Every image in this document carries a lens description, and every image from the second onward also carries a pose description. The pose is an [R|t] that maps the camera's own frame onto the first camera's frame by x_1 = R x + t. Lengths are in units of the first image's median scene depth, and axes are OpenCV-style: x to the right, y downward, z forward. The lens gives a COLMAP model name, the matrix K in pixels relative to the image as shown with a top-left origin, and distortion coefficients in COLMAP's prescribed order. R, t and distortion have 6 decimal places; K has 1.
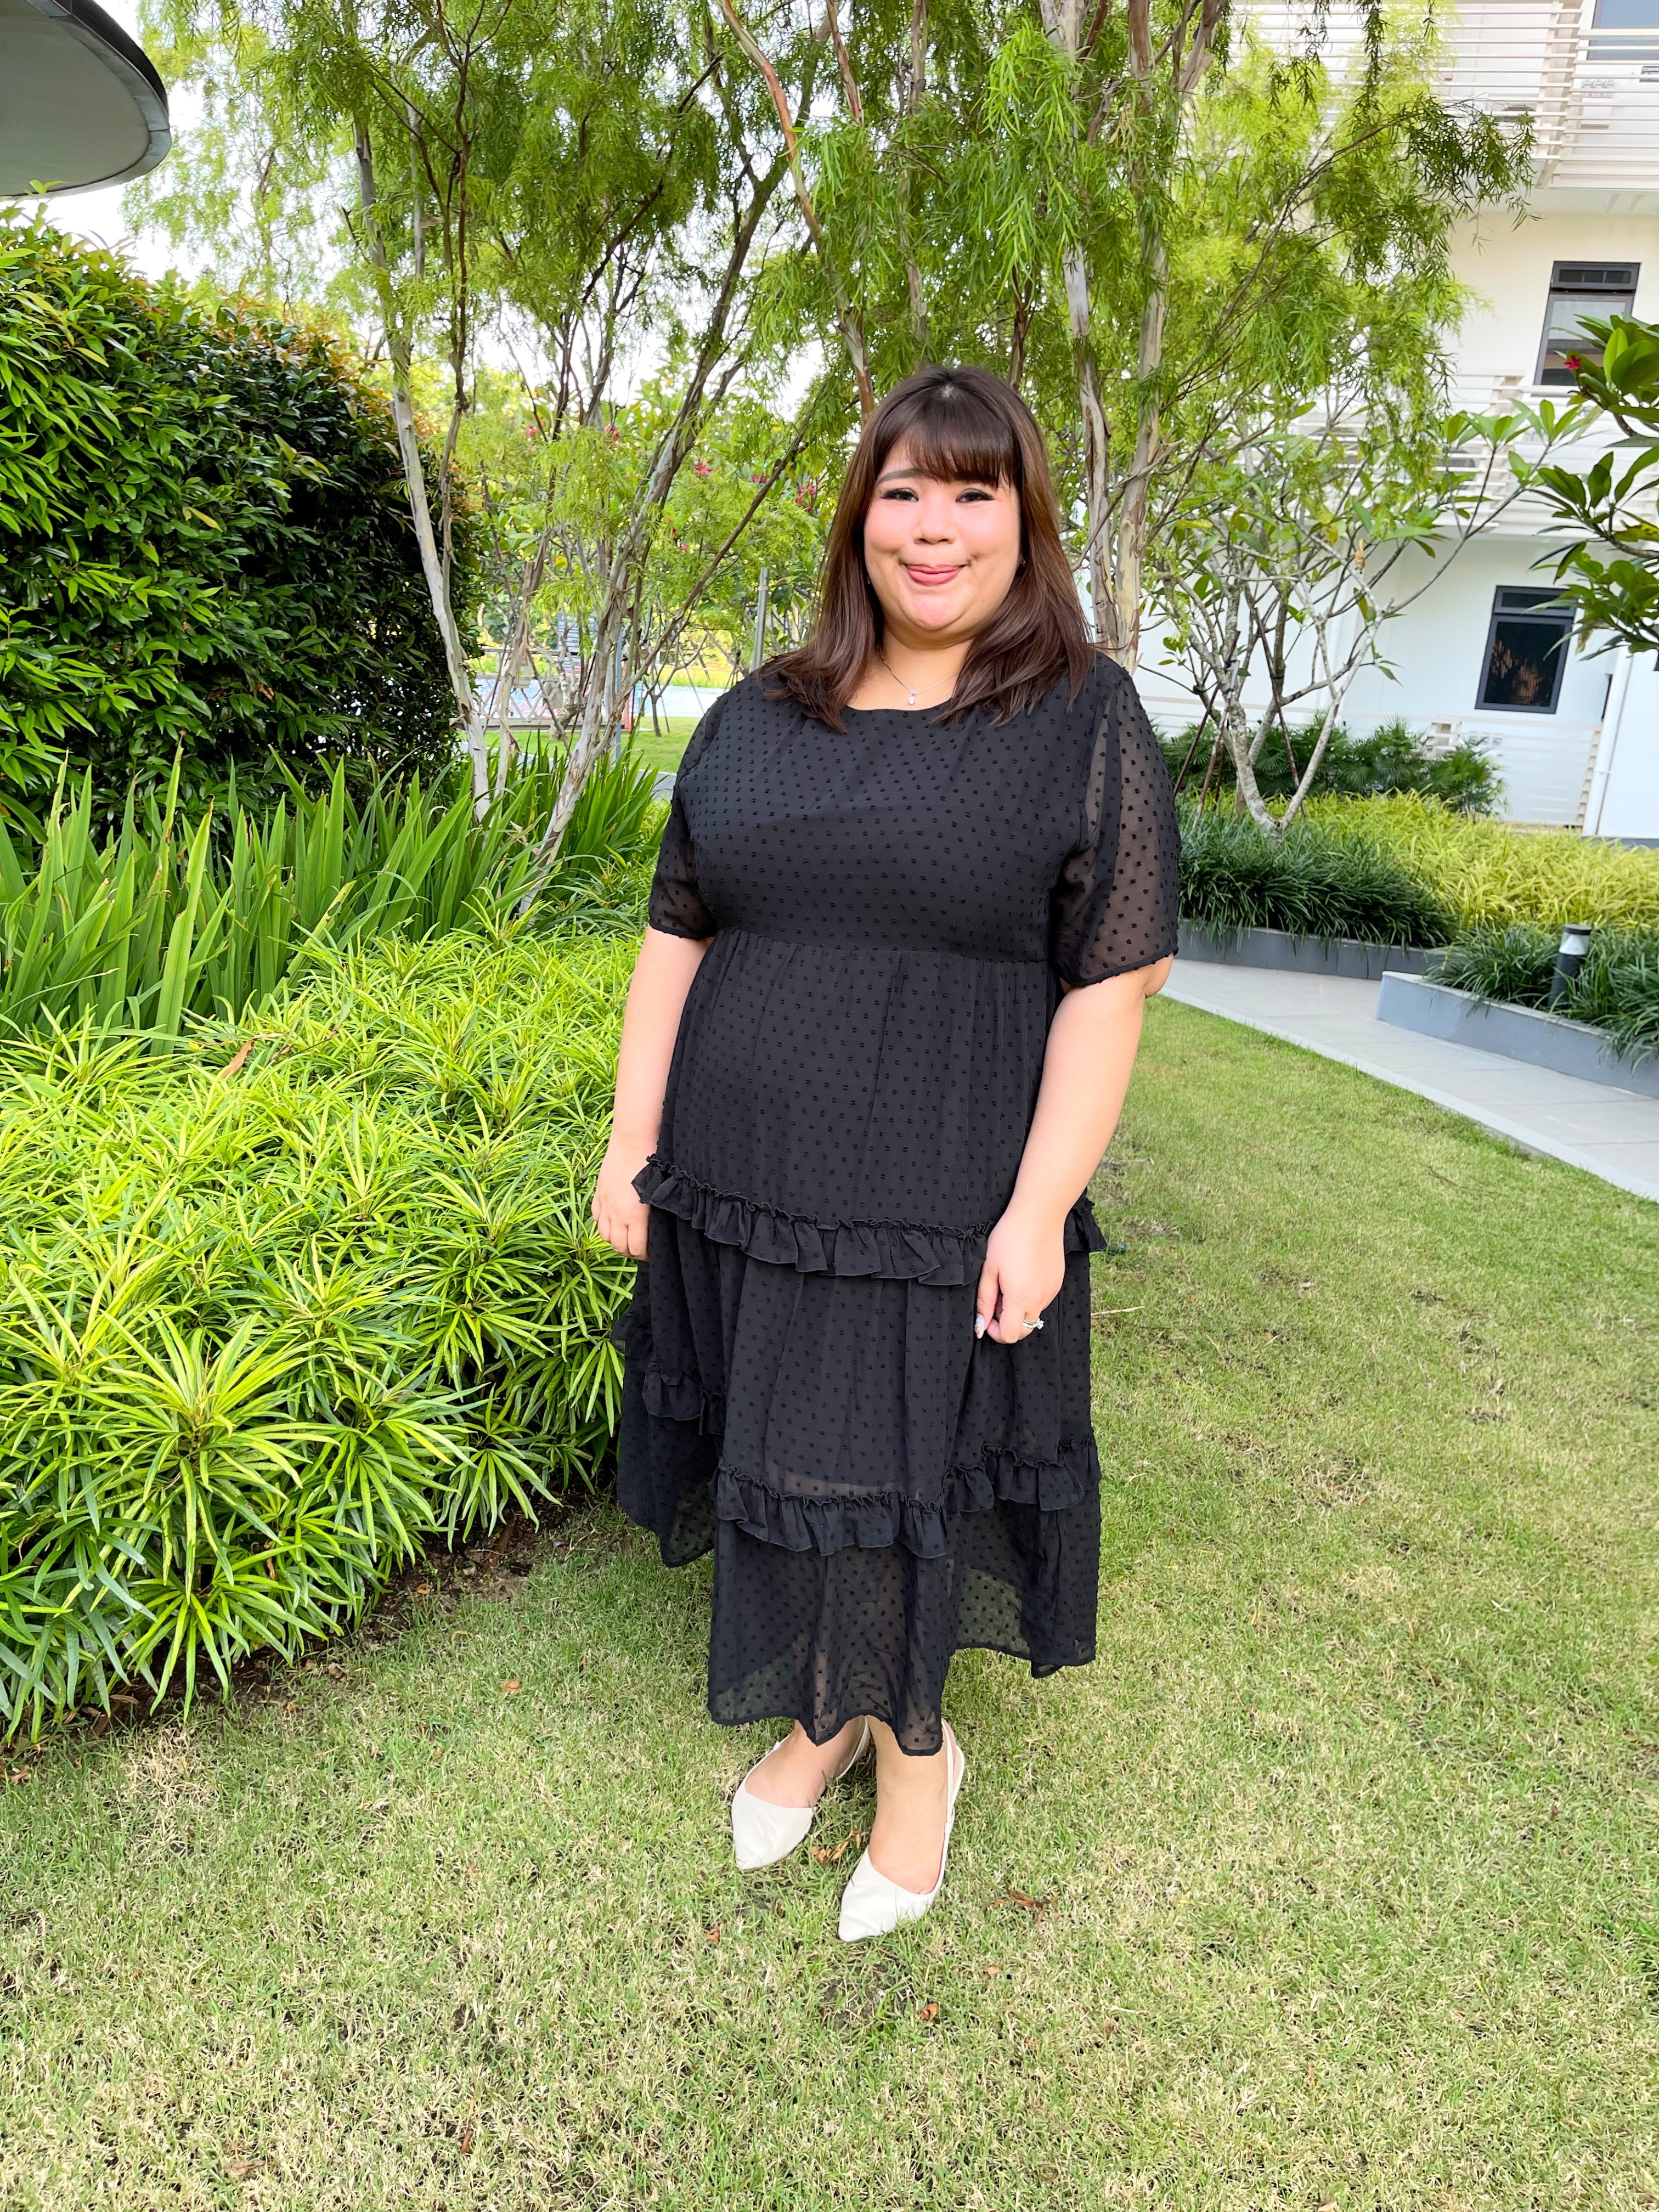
lens RADIAL K [[1710.2, 0, 865.4], [0, 1710.2, 1044.4], [0, 0, 1]] dist [0.141655, -0.228316]
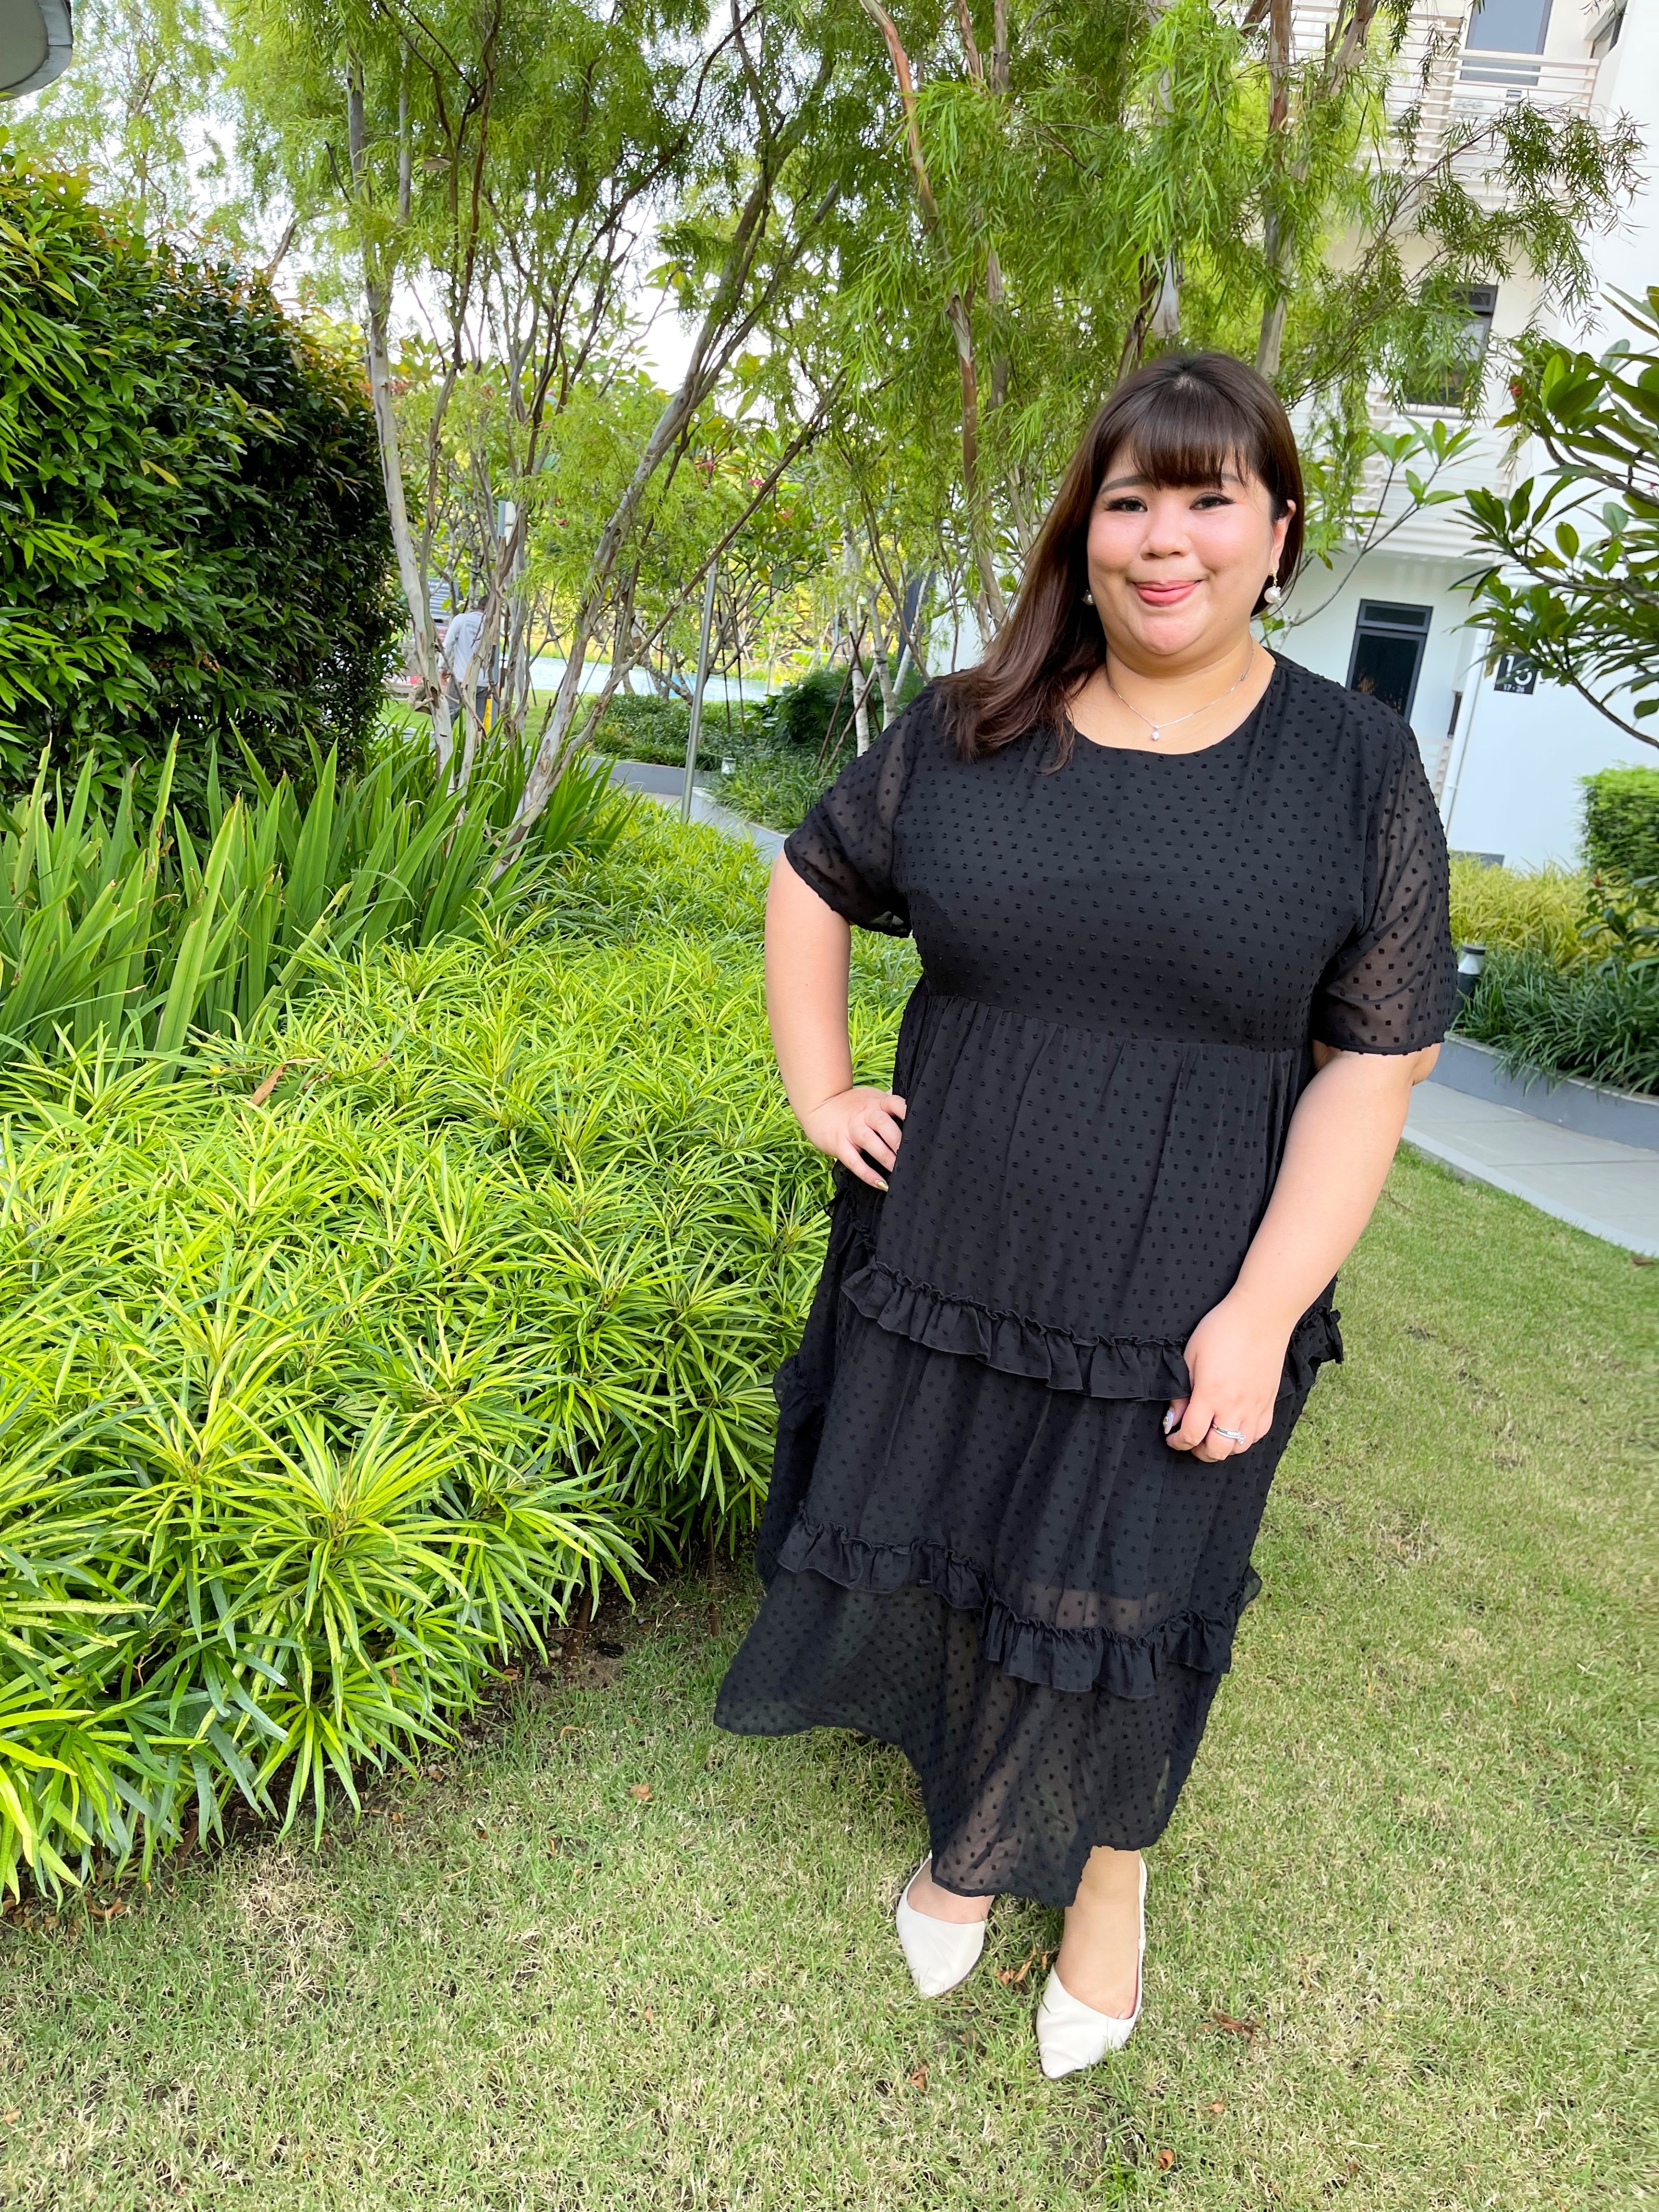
lens RADIAL K [[1691.7, 0, 832.9], [0, 1691.7, 1103.9], [0, 0, 1]] dist [0.103465, -0.181215]
pose [[0.995482, 0.022349, 0.092284, -0.112943], [-0.026687, 0.998583, 0.046043, -0.023588], [-0.091124, -0.048298, 0.994668, 0.060740]]
